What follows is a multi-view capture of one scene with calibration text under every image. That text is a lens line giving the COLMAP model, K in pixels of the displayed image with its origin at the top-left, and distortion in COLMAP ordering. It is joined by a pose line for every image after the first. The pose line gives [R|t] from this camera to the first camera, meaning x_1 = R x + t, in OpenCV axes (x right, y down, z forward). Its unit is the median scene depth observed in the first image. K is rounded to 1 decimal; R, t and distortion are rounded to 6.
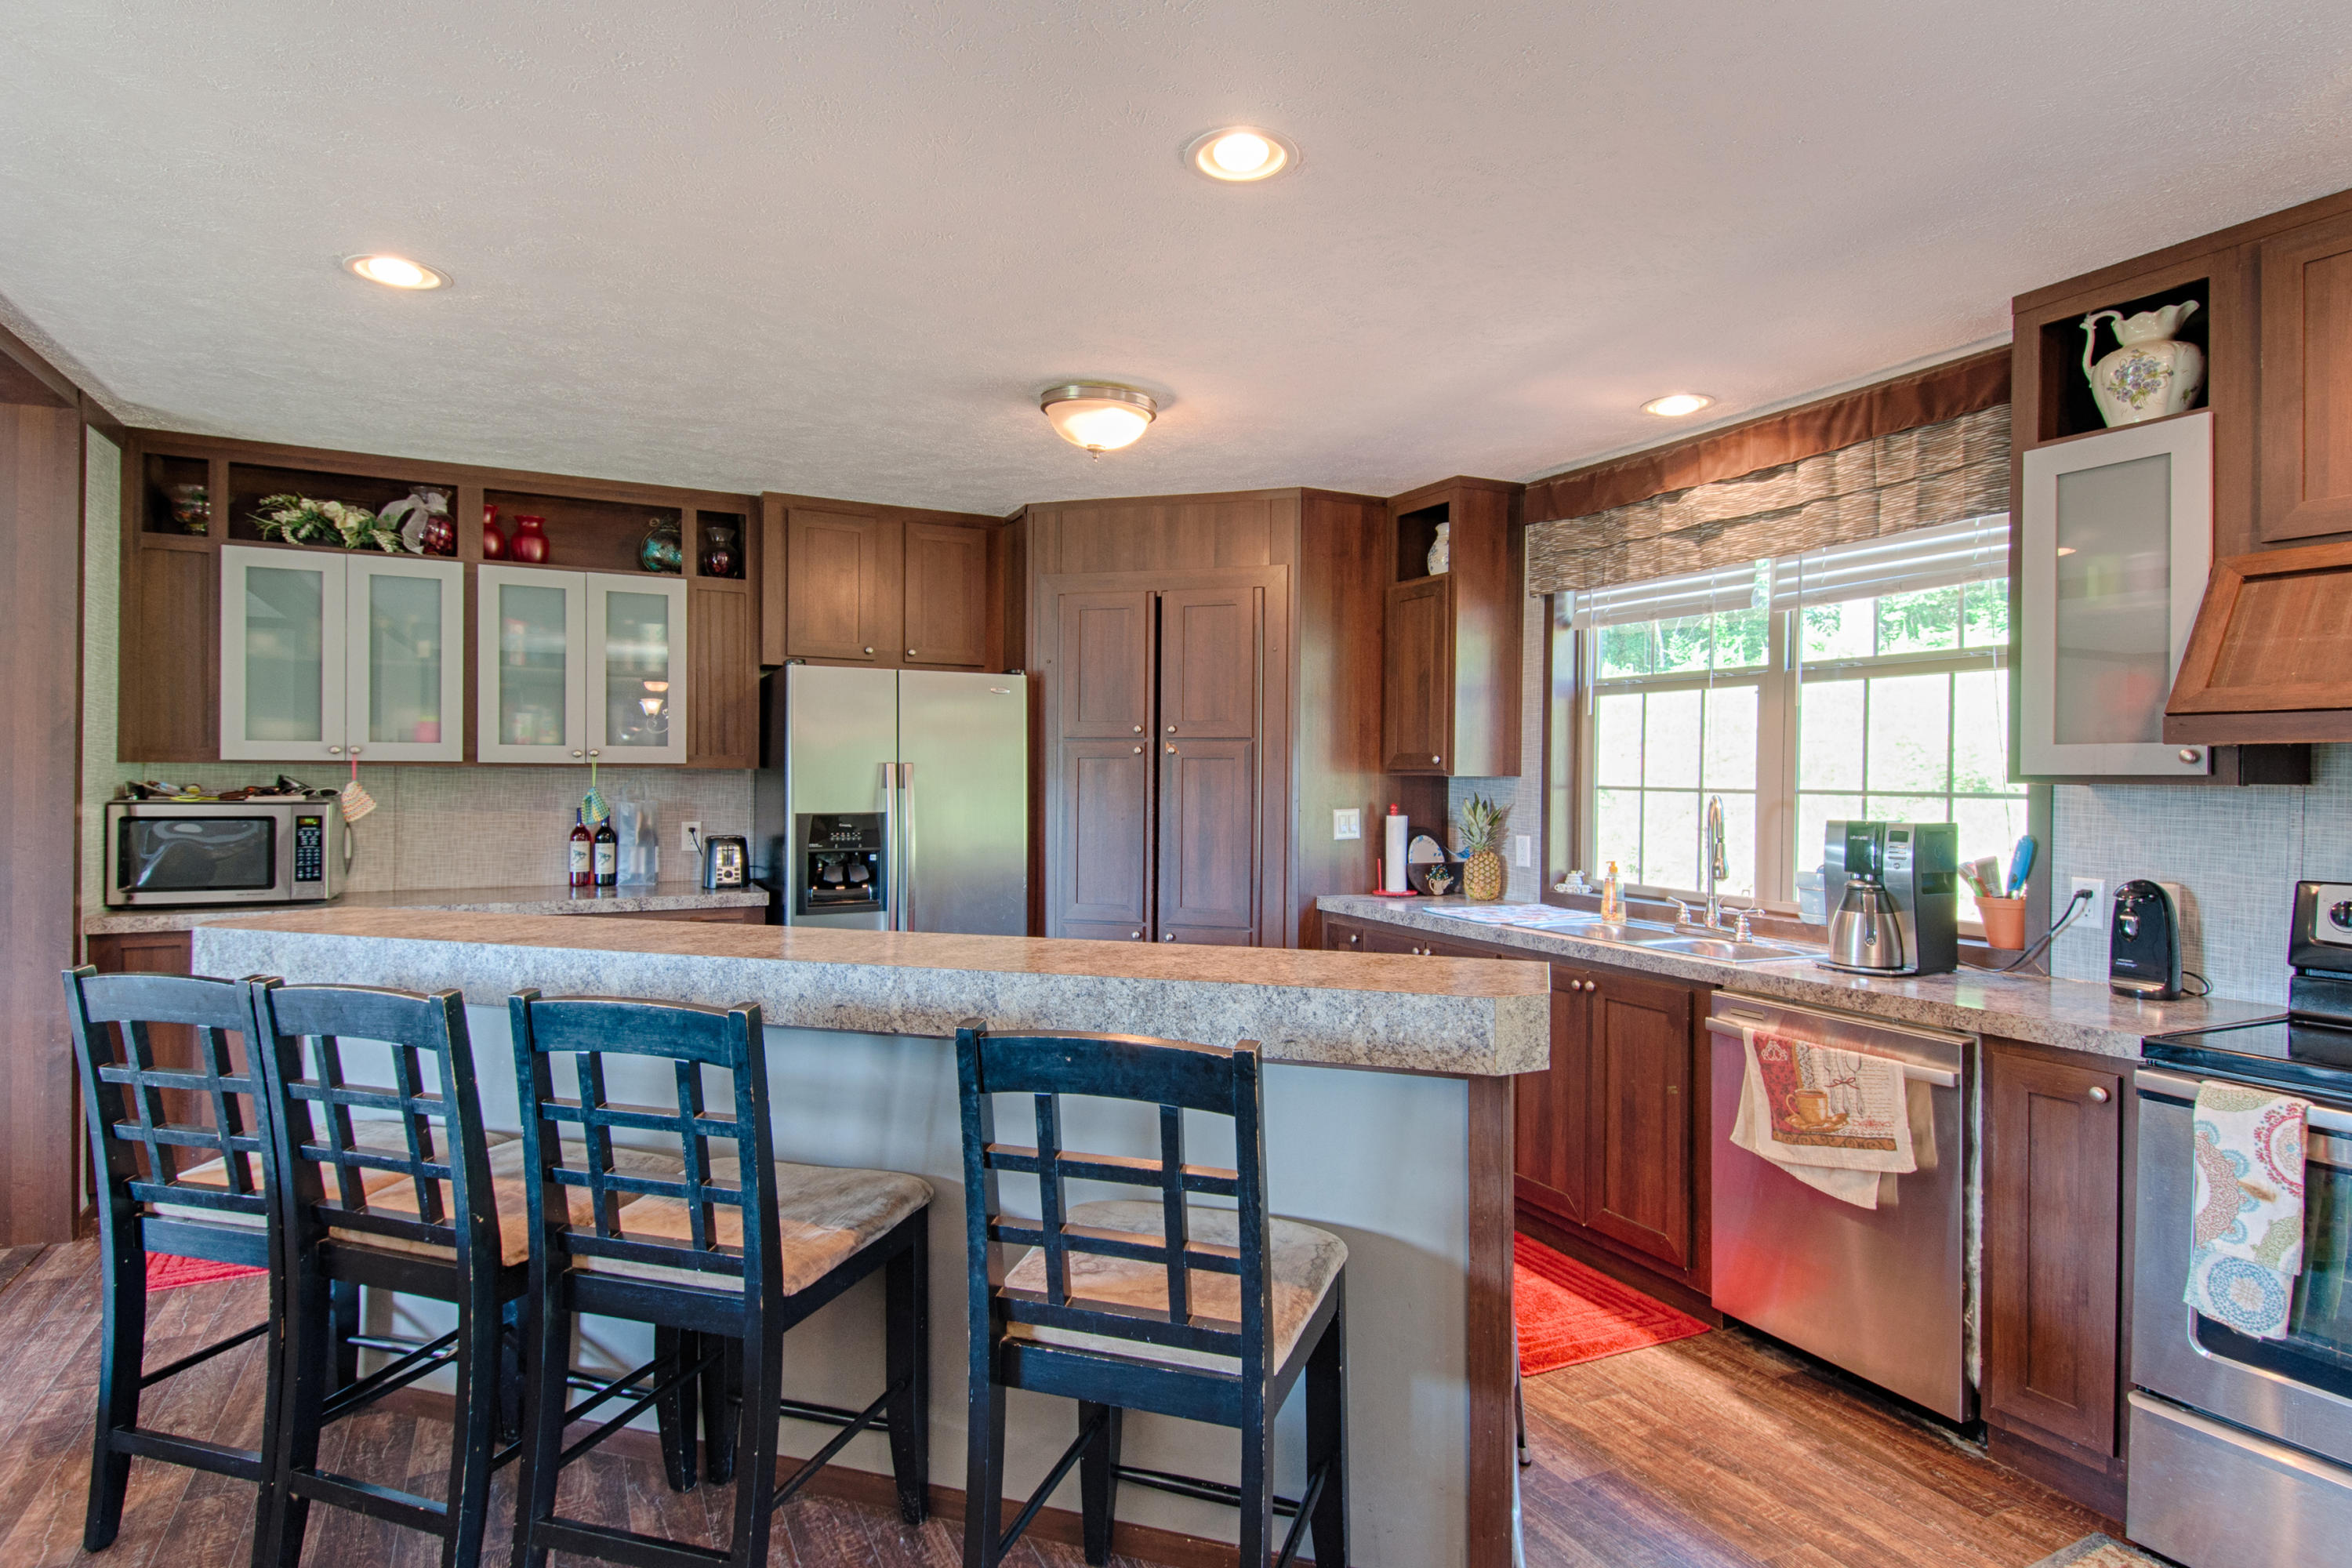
lens RADIAL K [[1220.0, 0, 1191.6], [0, 1220.0, 783.2], [0, 0, 1]] dist [0.042268, -0.019969]
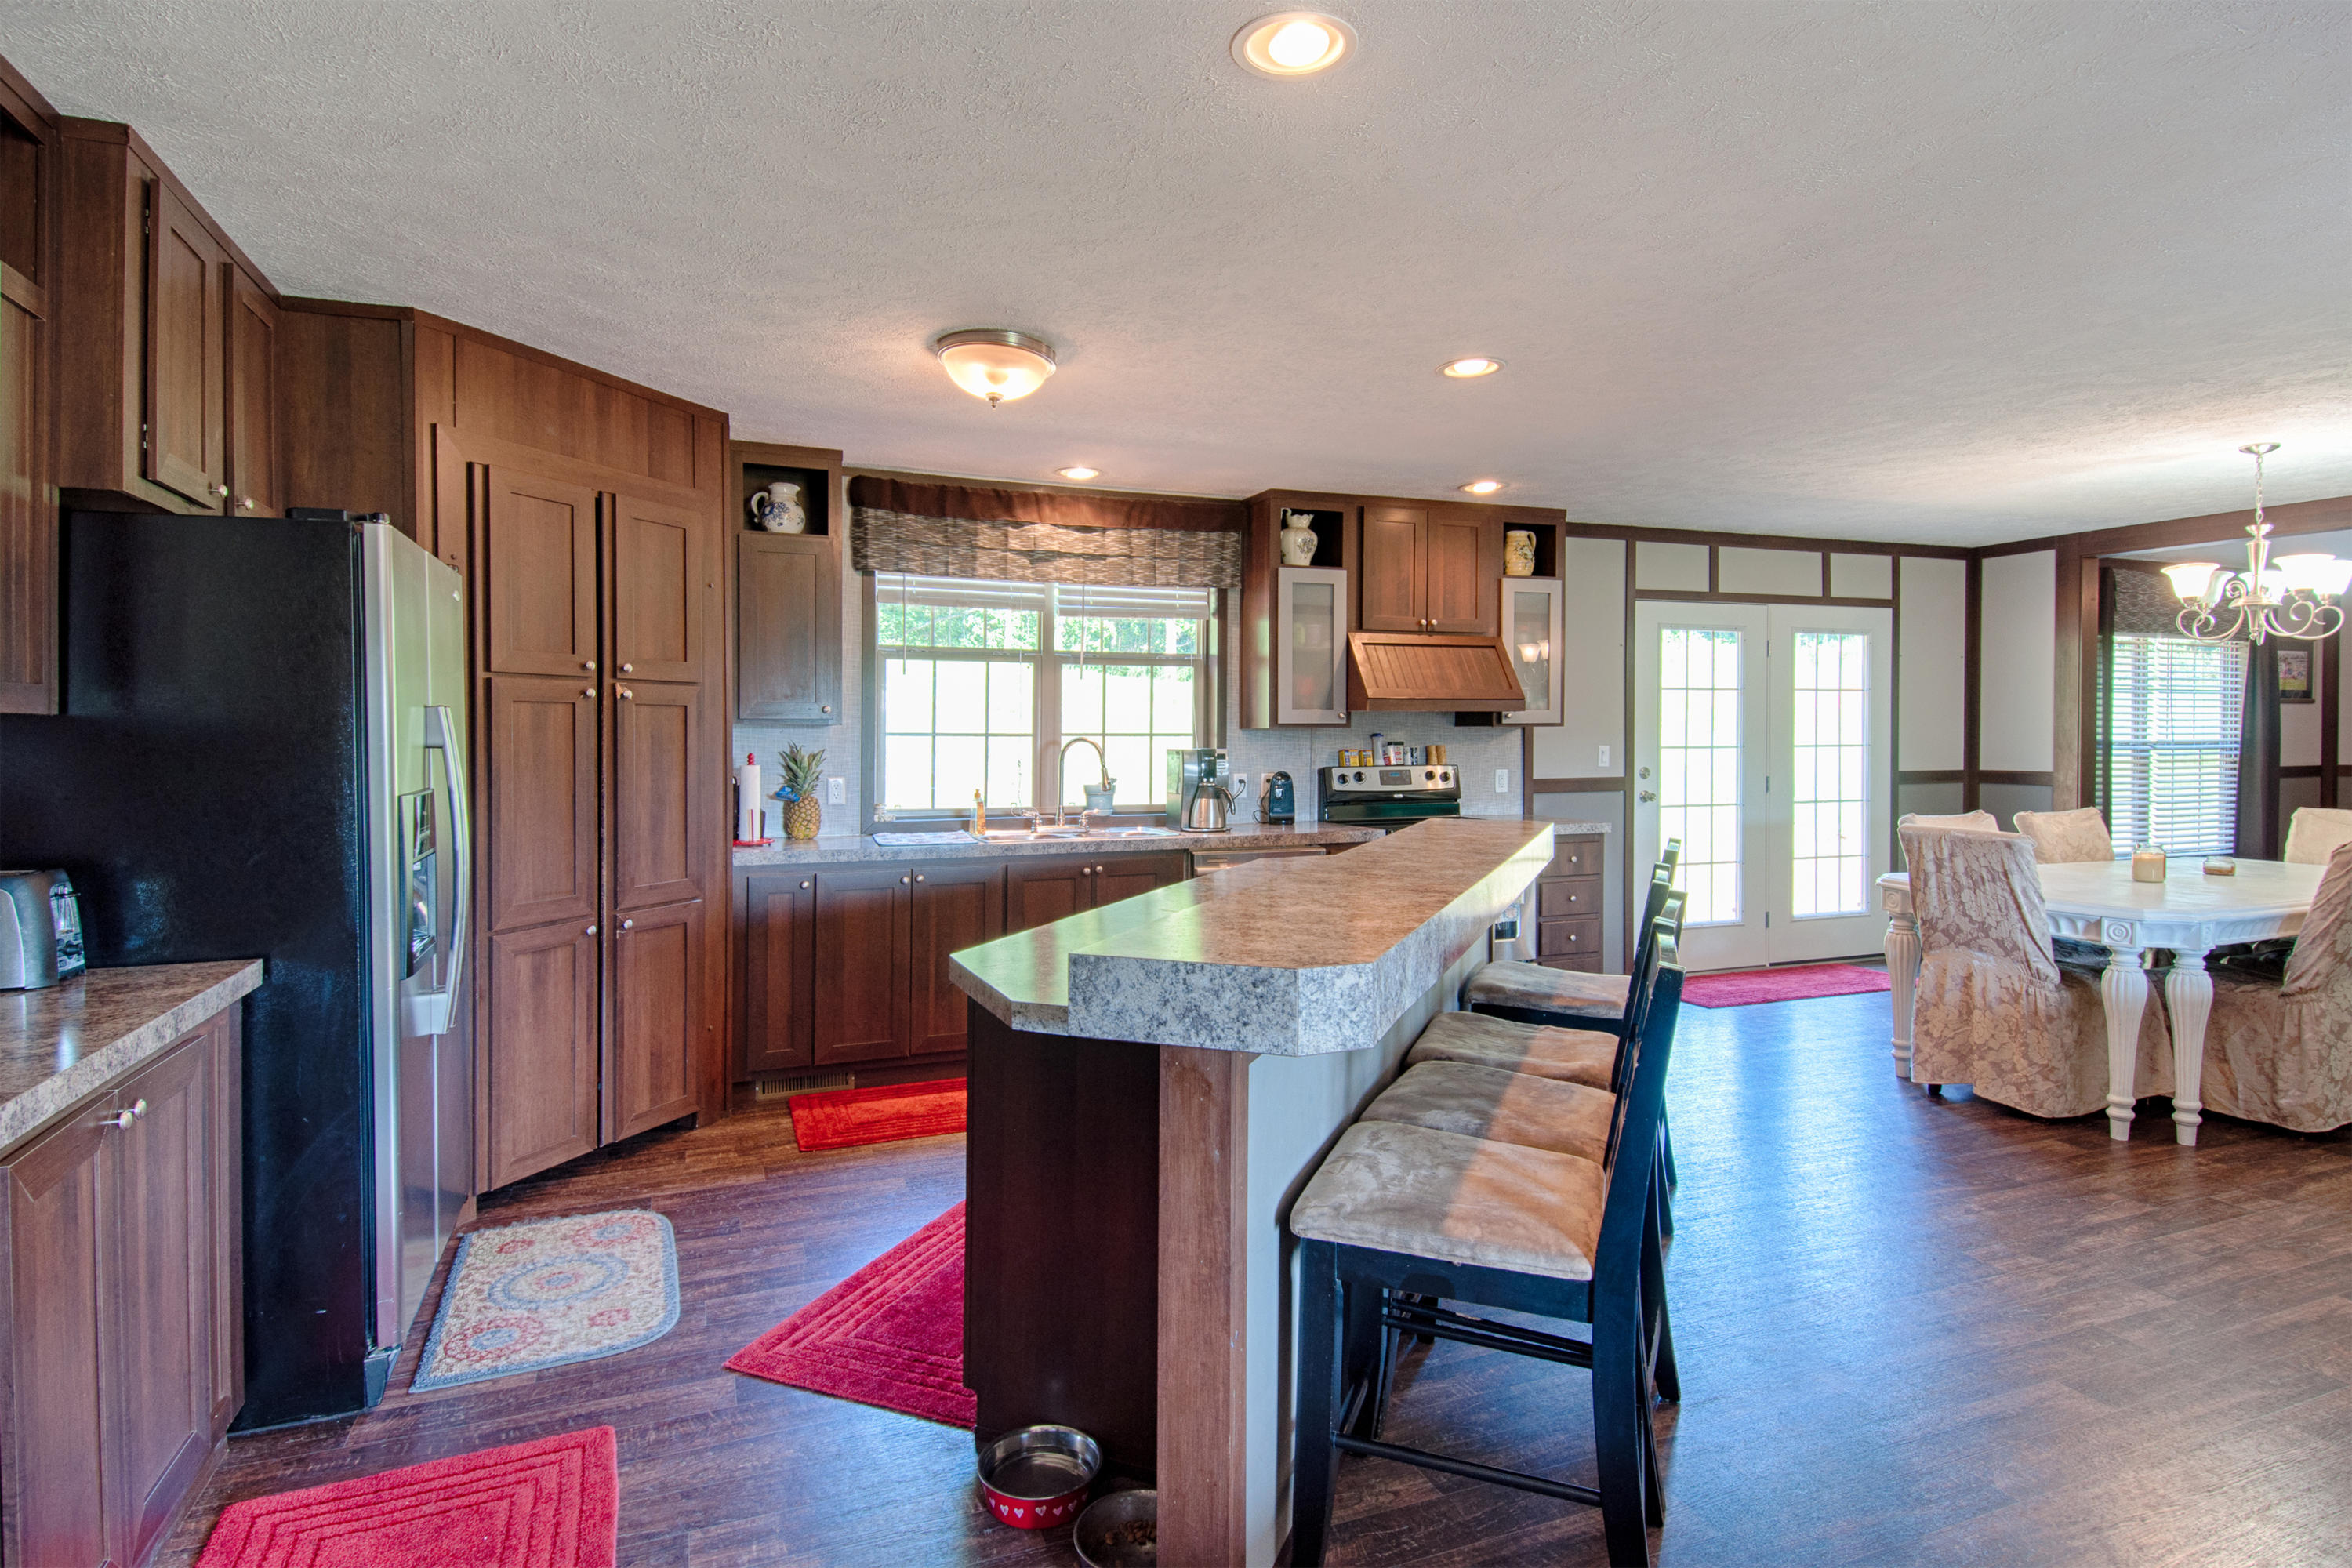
lens RADIAL K [[1220.0, 0, 1120.7], [0, 1220.0, 758.8], [0, 0, 1]] dist [0.042268, -0.019969]
pose [[0.123195, -0.026049, 0.992041, -0.890909], [0.009042, 0.999643, 0.025126, -0.000605], [-0.992341, 0.005874, 0.123387, 0.647584]]
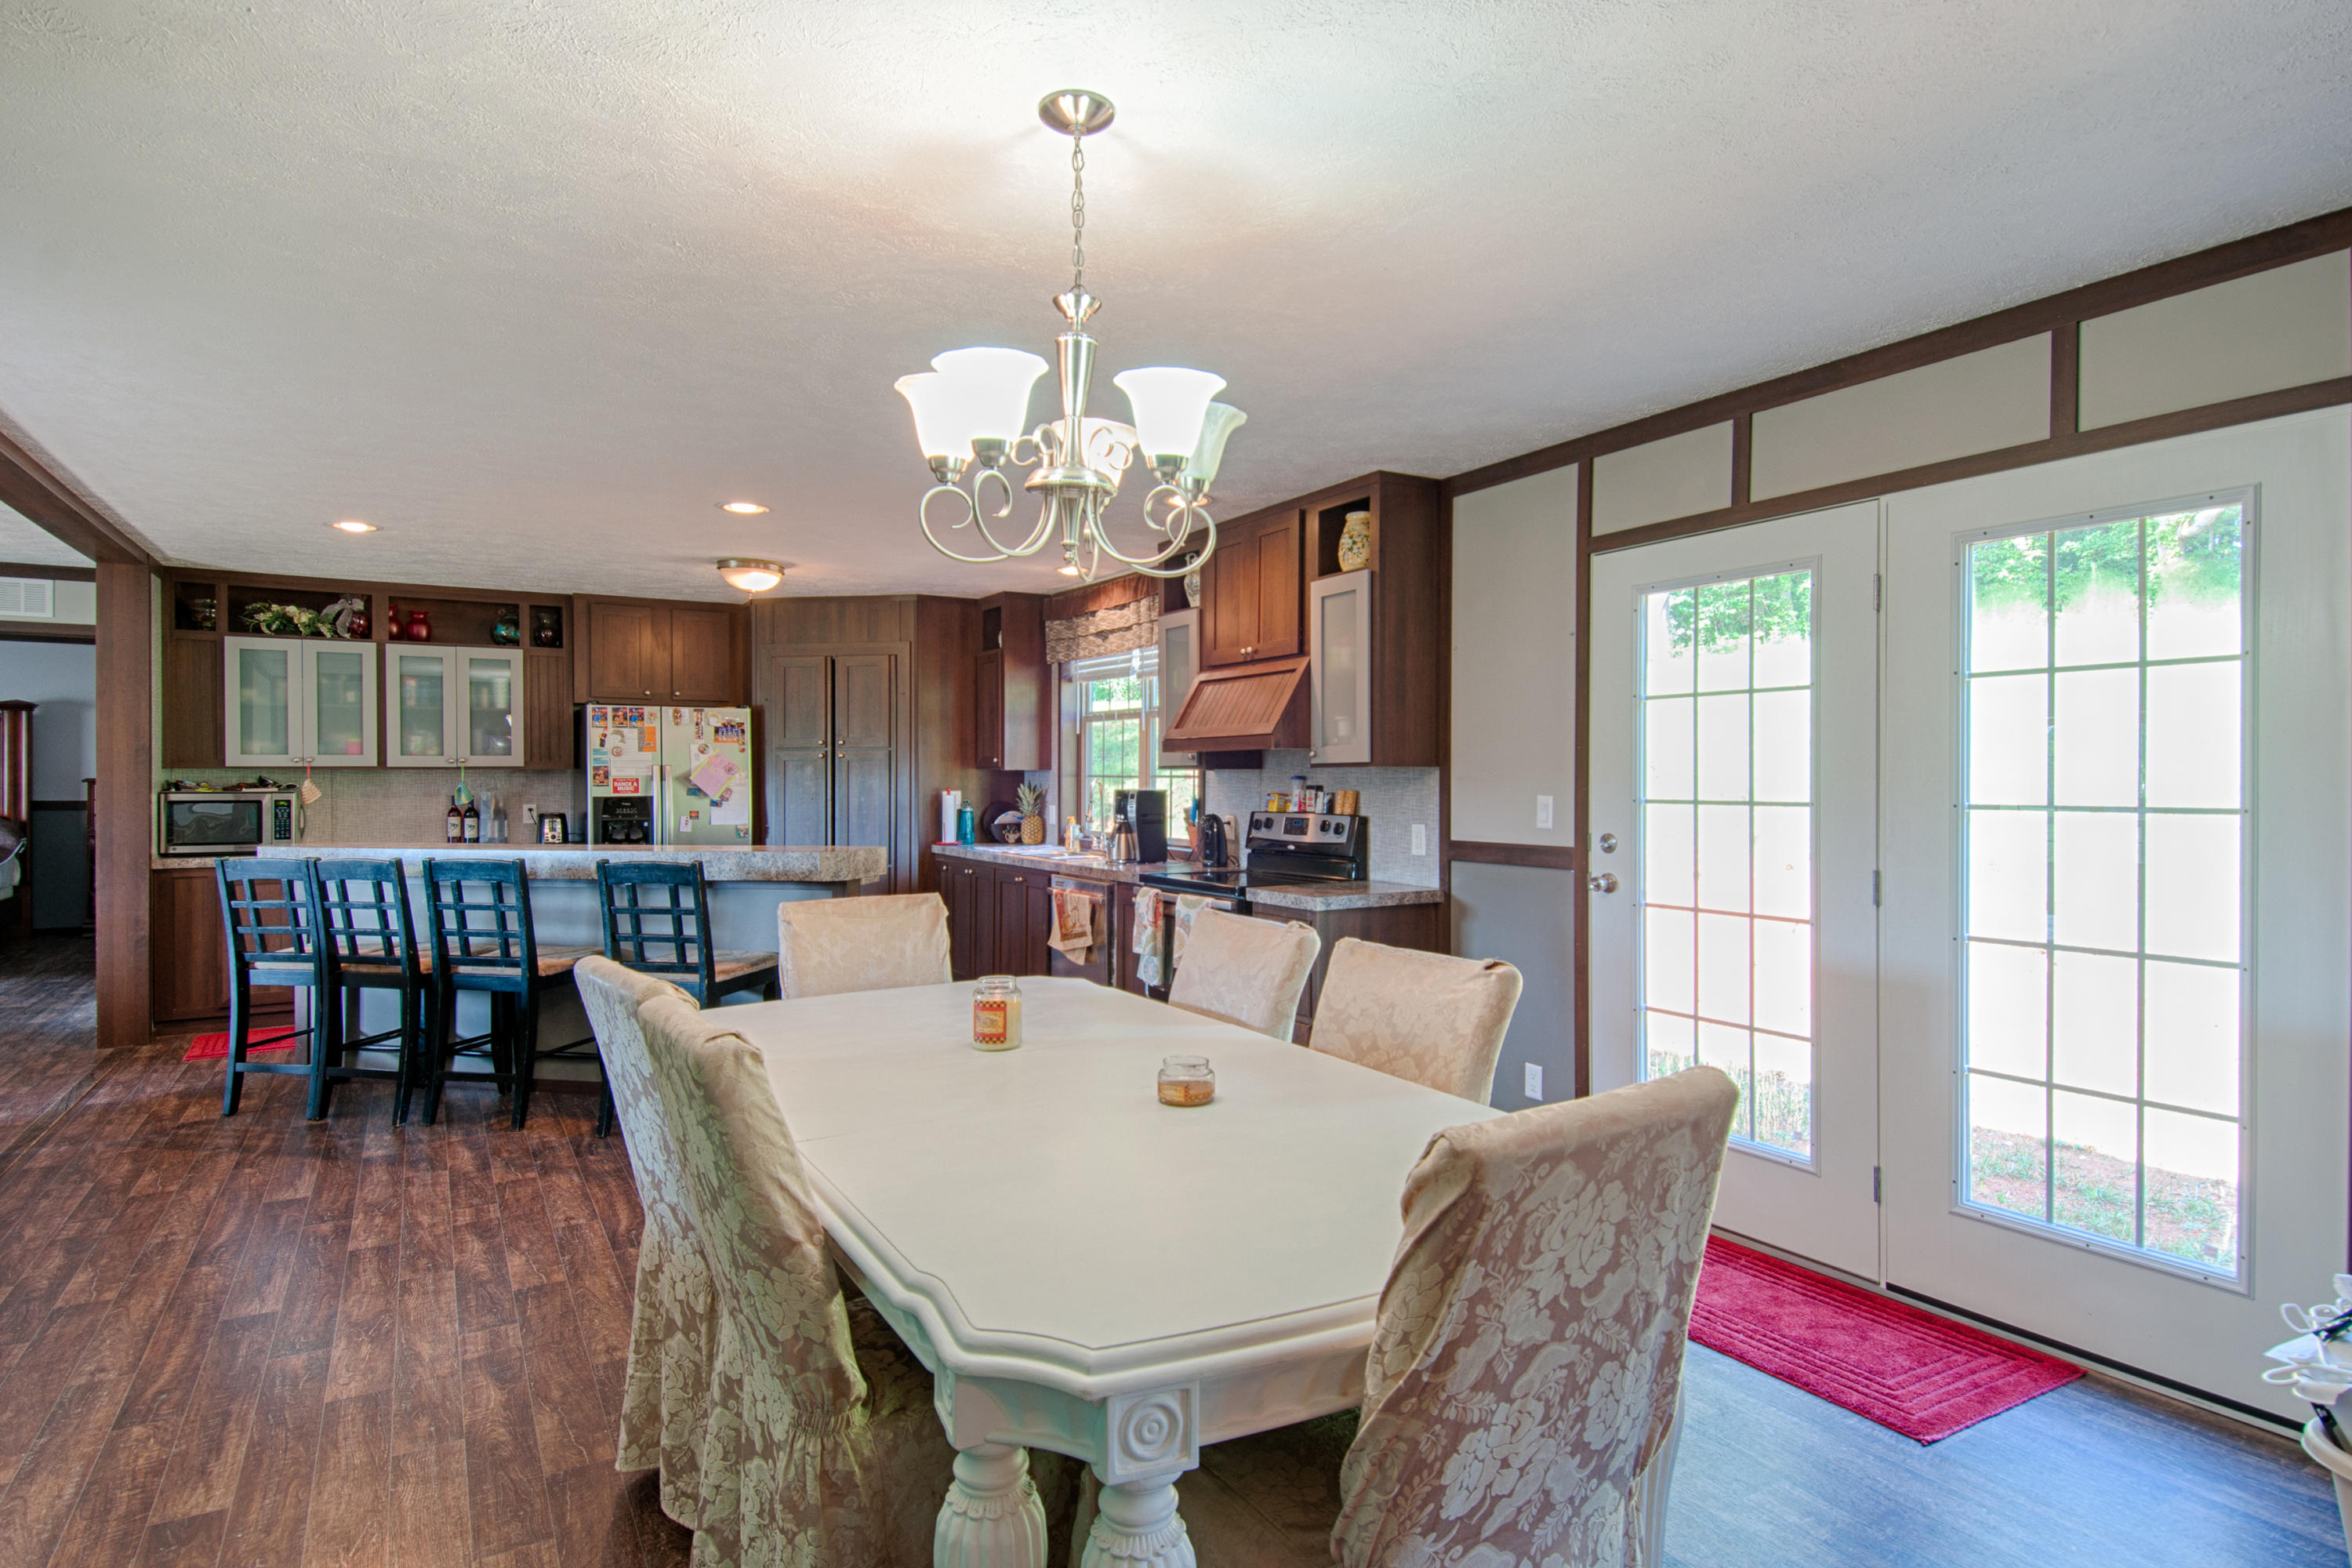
lens RADIAL K [[1220.0, 0, 1197.5], [0, 1220.0, 784.7], [0, 0, 1]] dist [0.042268, -0.019969]
pose [[0.996863, -0.009454, 0.078575, 0.364856], [0.009340, 0.999955, 0.001815, 0.014153], [-0.078589, -0.001076, 0.996907, -0.723689]]
